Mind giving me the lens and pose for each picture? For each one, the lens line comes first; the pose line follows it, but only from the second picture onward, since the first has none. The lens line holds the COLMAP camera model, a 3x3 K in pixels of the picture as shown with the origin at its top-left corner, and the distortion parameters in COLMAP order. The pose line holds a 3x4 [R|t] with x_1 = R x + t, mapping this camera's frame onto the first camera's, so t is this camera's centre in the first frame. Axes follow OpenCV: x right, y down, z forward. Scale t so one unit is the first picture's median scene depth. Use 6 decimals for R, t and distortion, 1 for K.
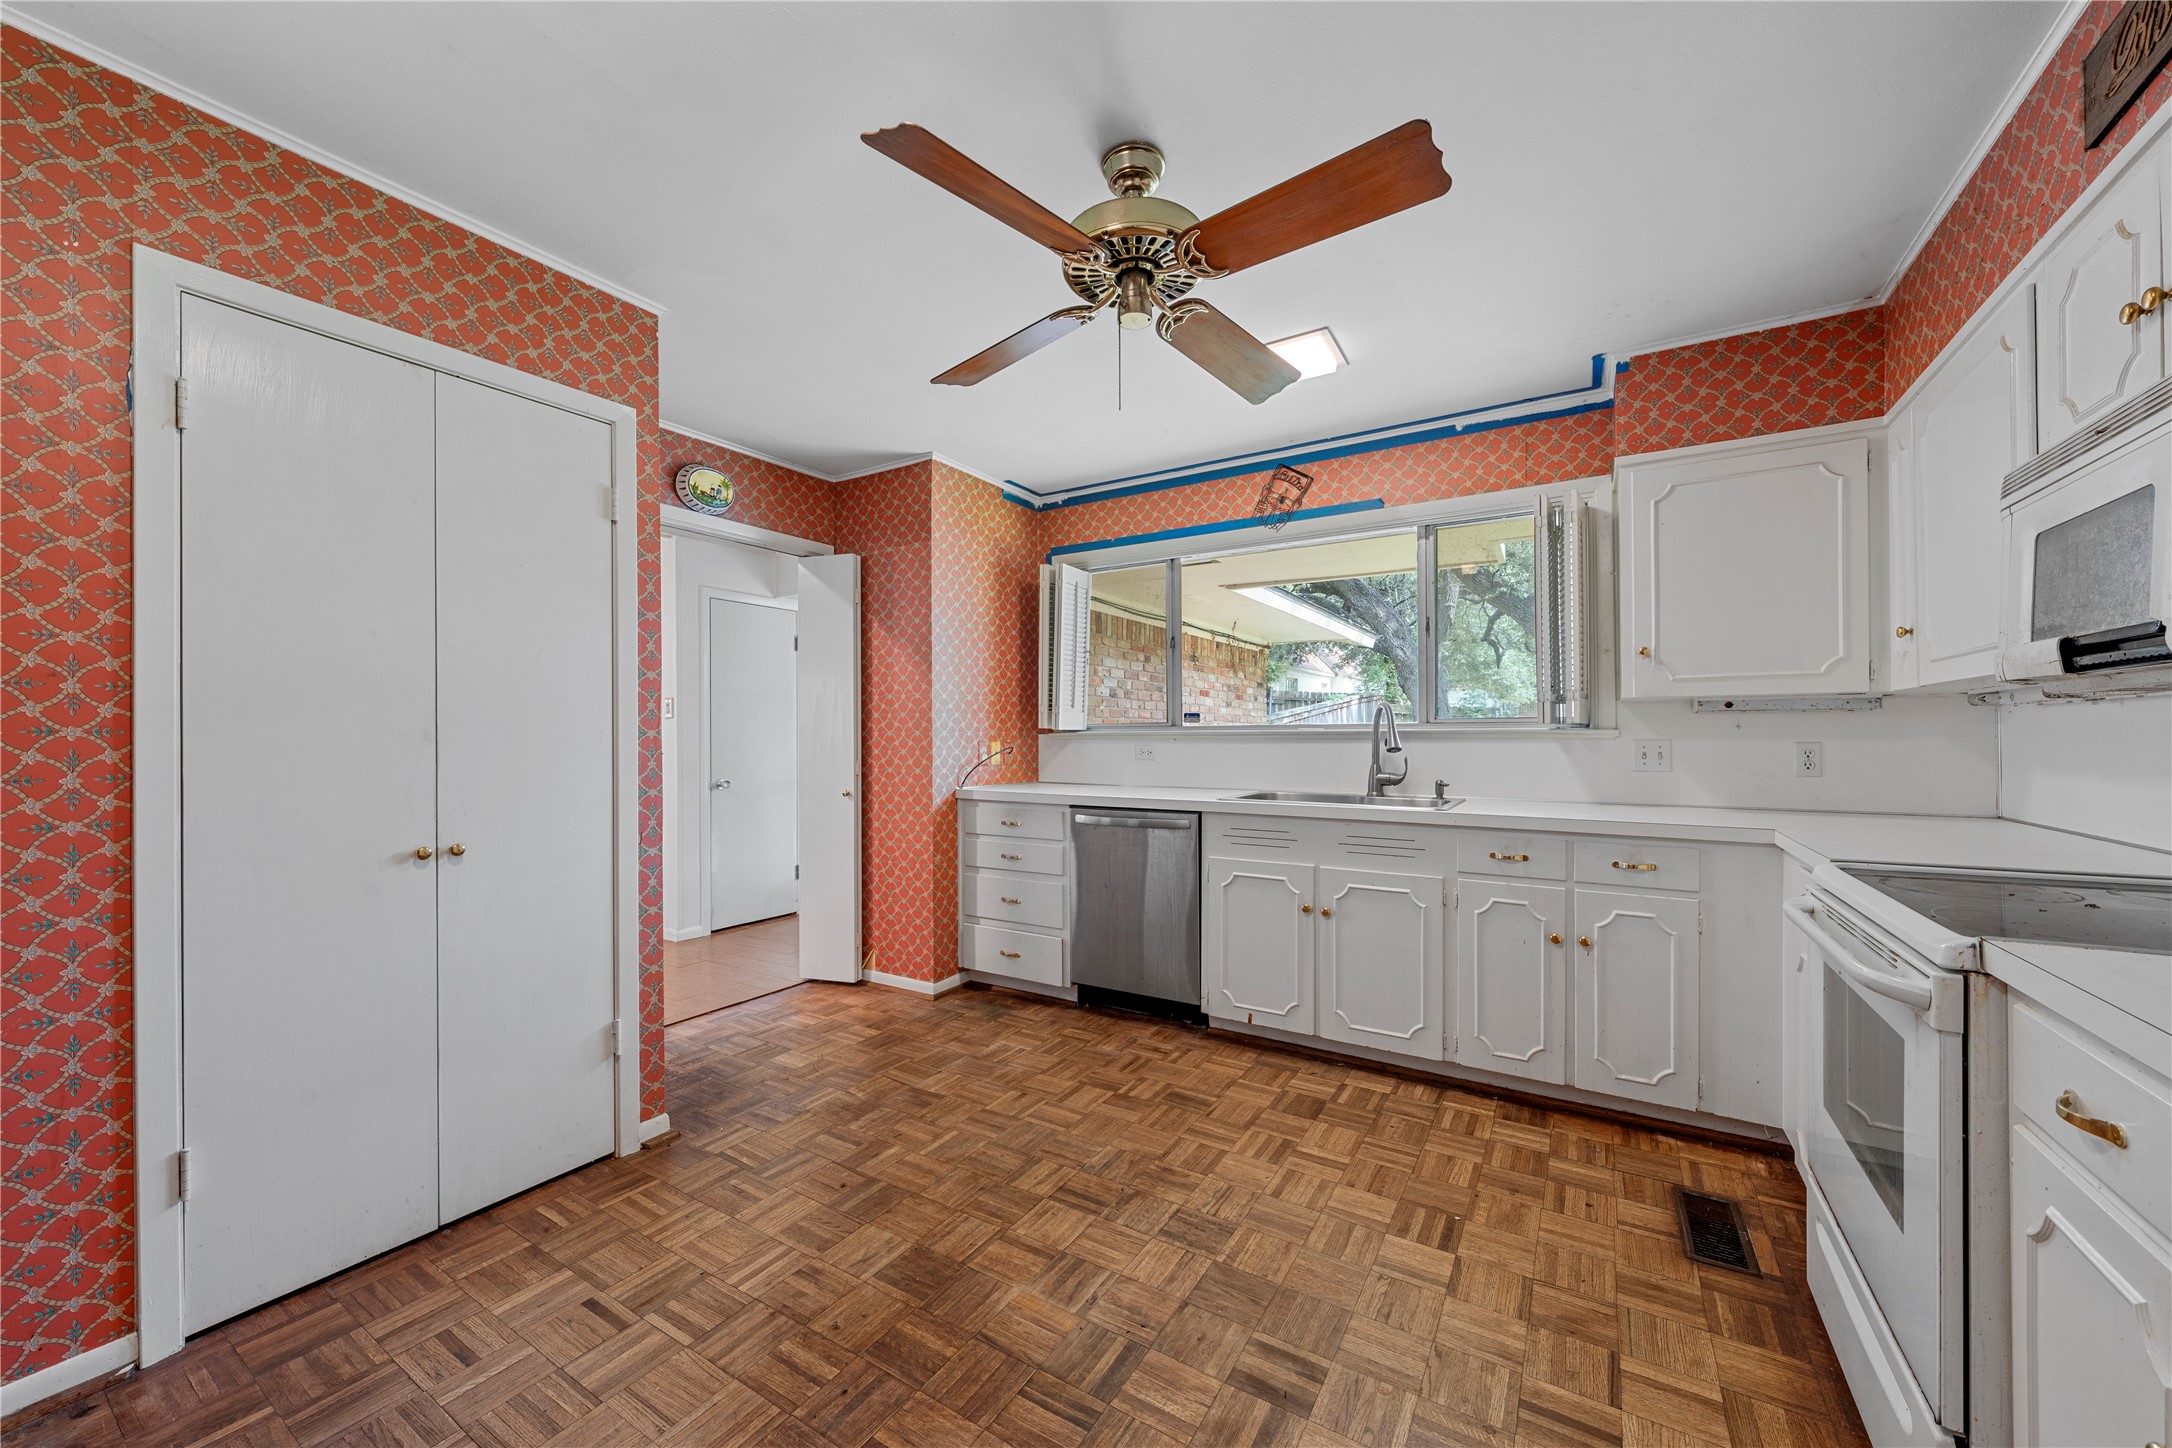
lens RADIAL K [[794.5, 0, 1088.8], [0, 794.5, 732.4], [0, 0, 1]] dist [-0.001258, -0.000032]
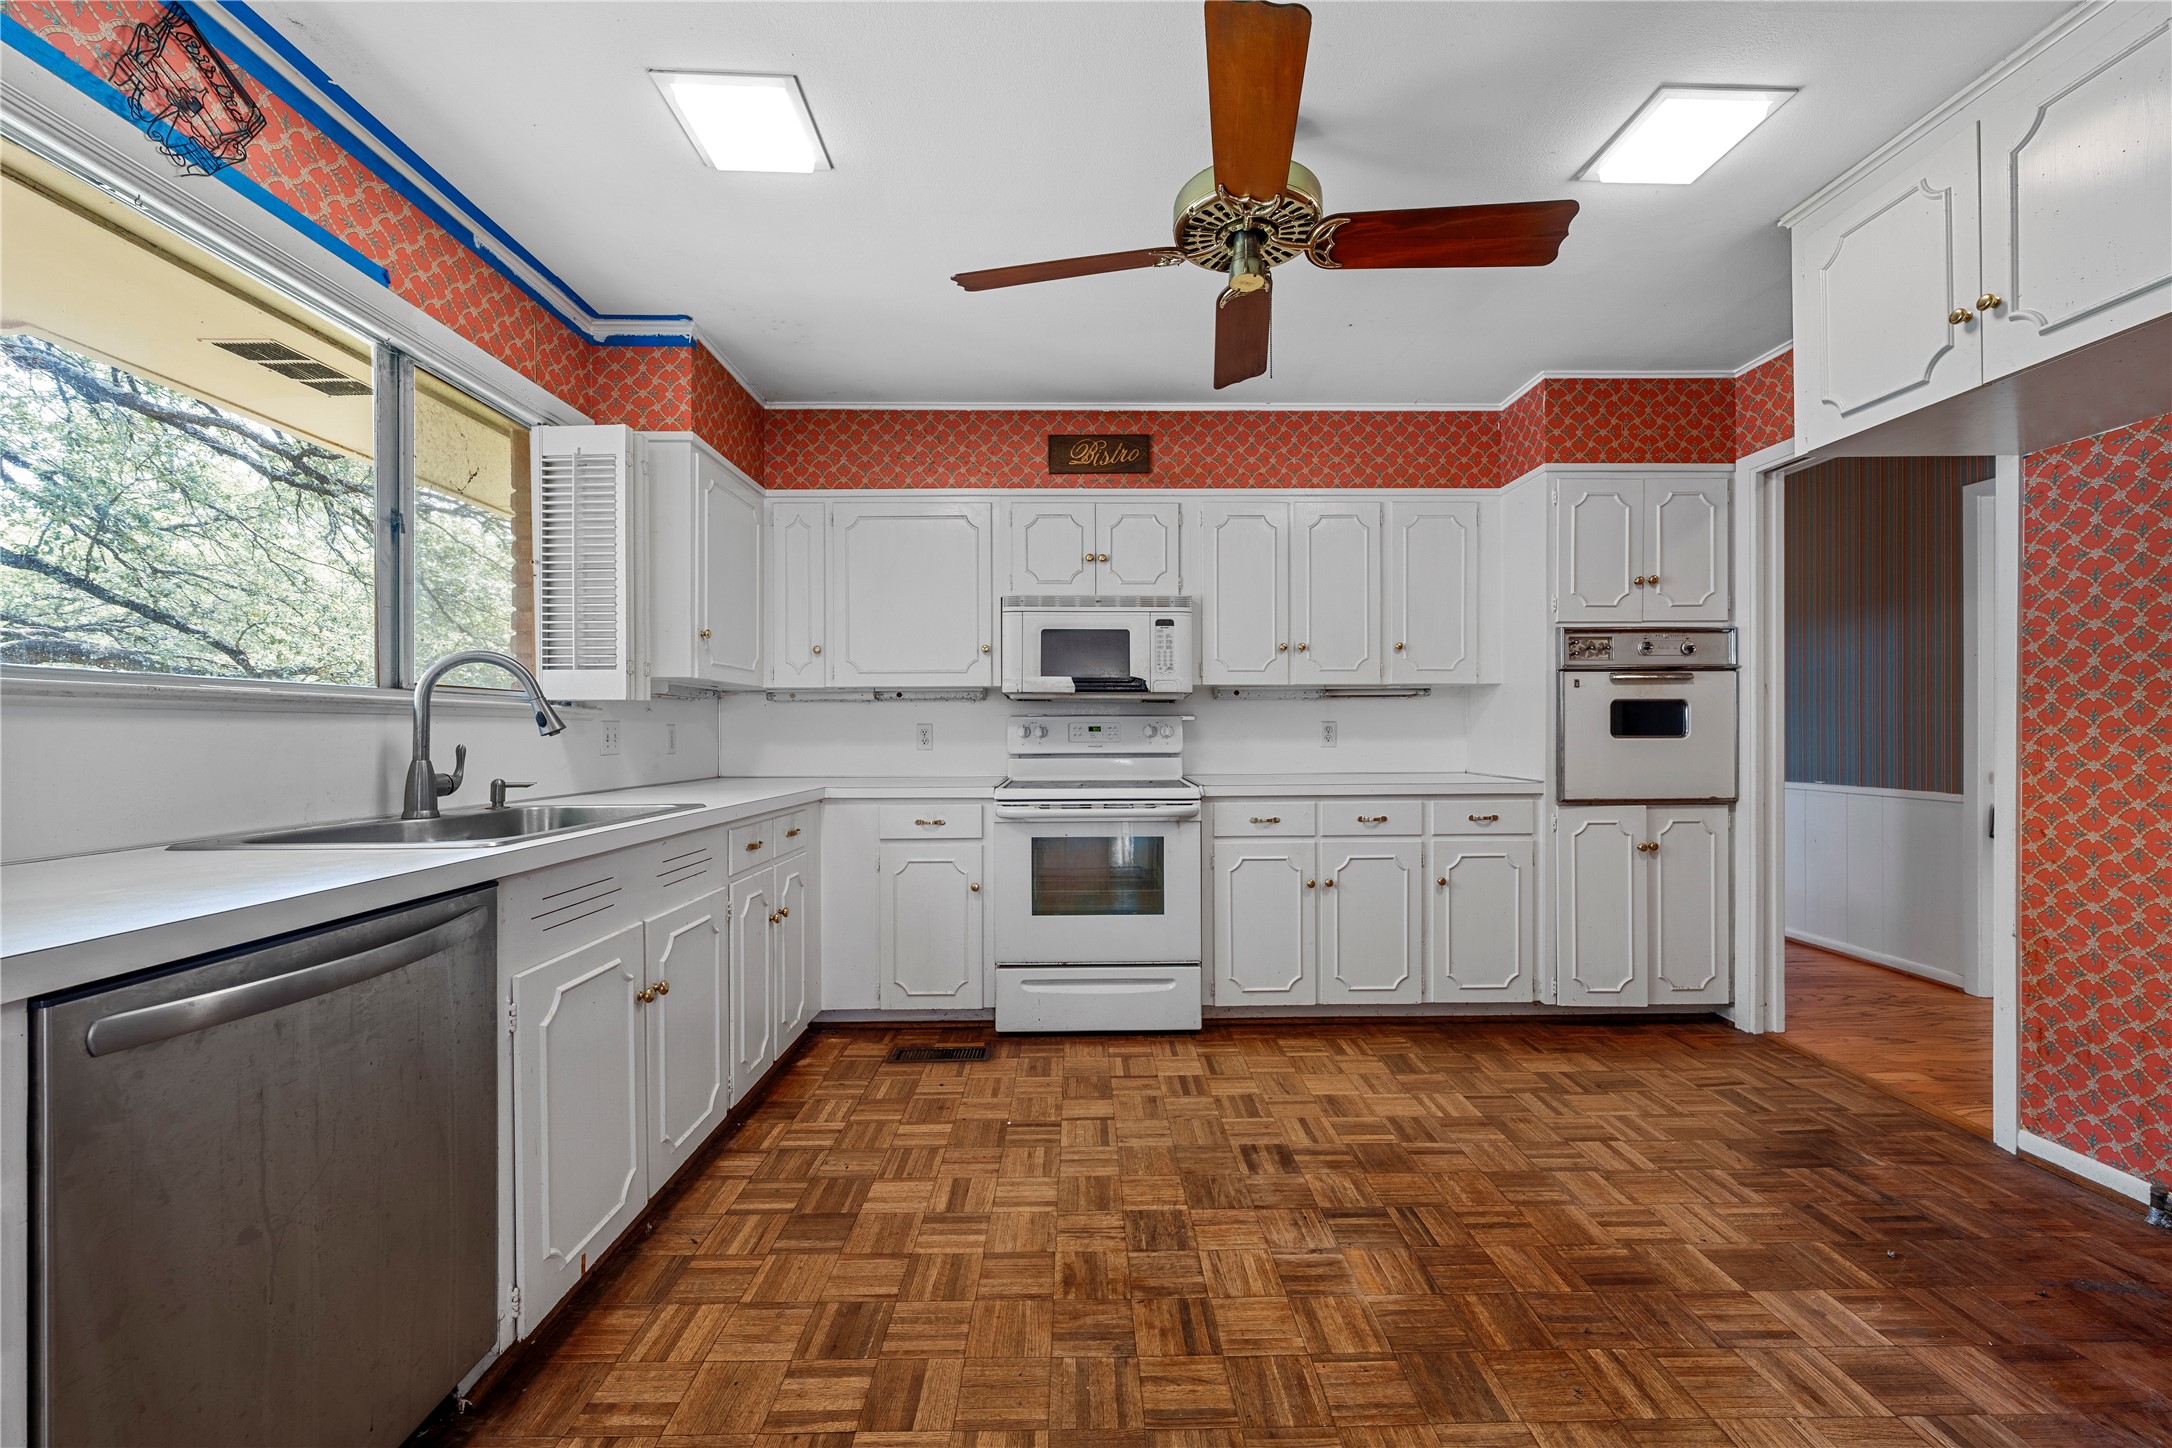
lens RADIAL K [[846.1, 0, 1089.3], [0, 846.1, 726.9], [0, 0, 1]] dist [-0.001404, -0.000587]
pose [[-0.545141, 0.009995, 0.838285, -0.496077], [0.000369, 0.999932, -0.011683, 0.032013], [-0.838344, -0.006060, -0.545107, 1.205897]]
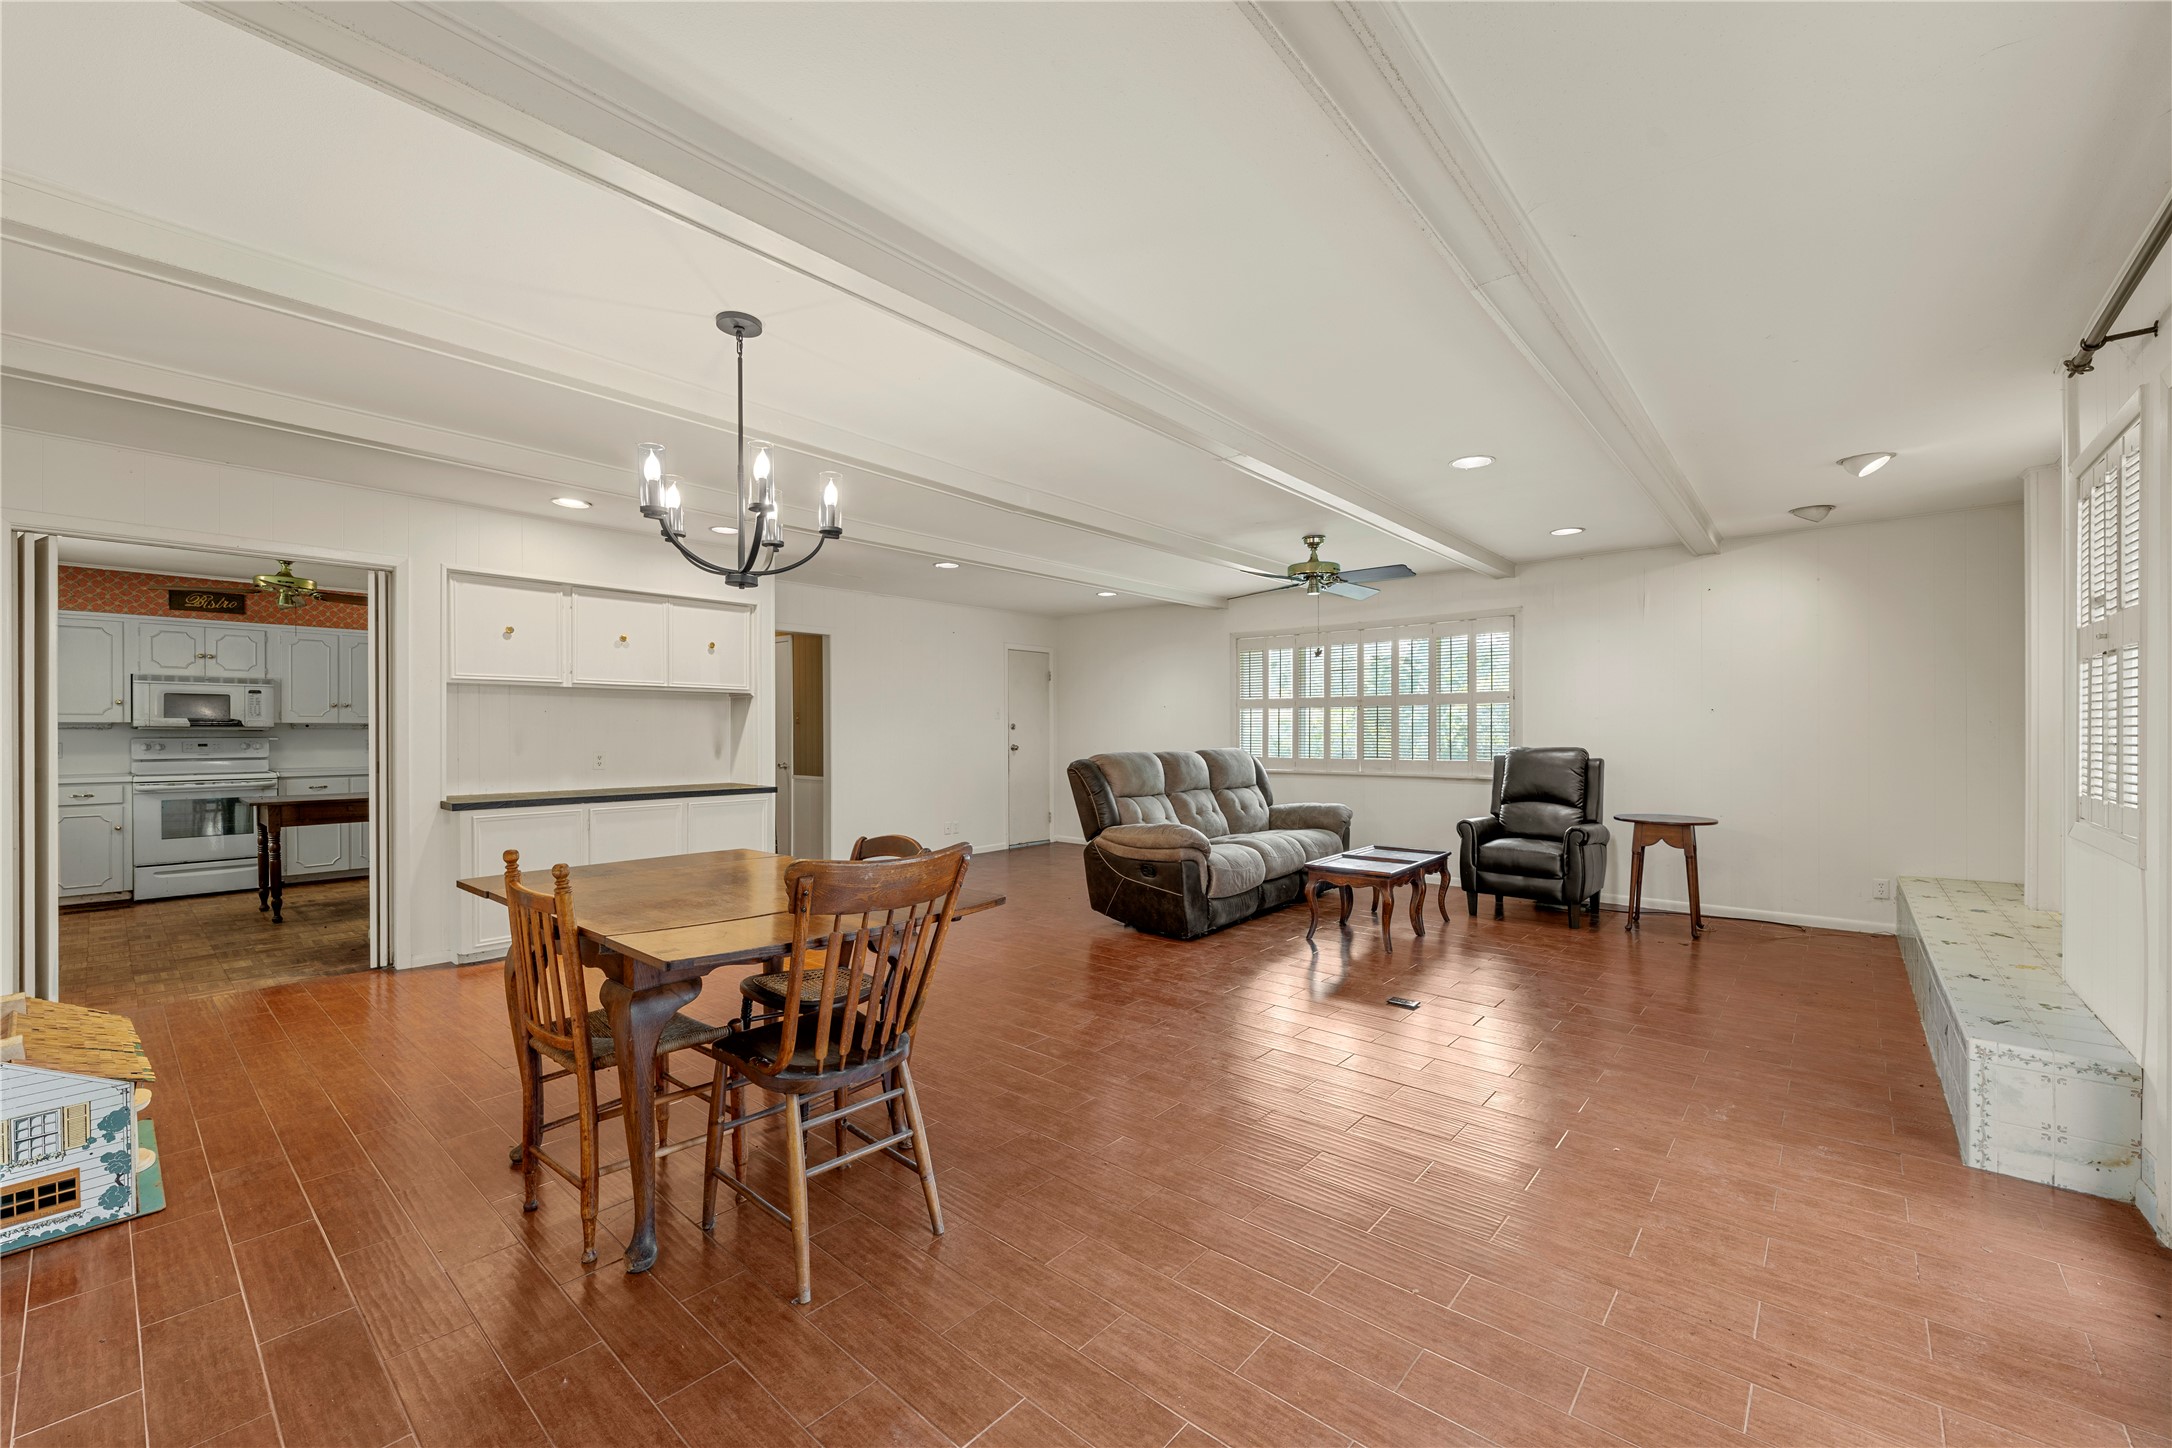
lens RADIAL K [[846.1, 0, 1080.4], [0, 846.1, 736.4], [0, 0, 1]] dist [-0.001404, -0.000587]
pose [[-0.988058, 0.007413, 0.153902, -2.406474], [0.006937, 0.999969, -0.003632, 0.019865], [-0.153924, -0.002521, -0.988079, 2.596898]]
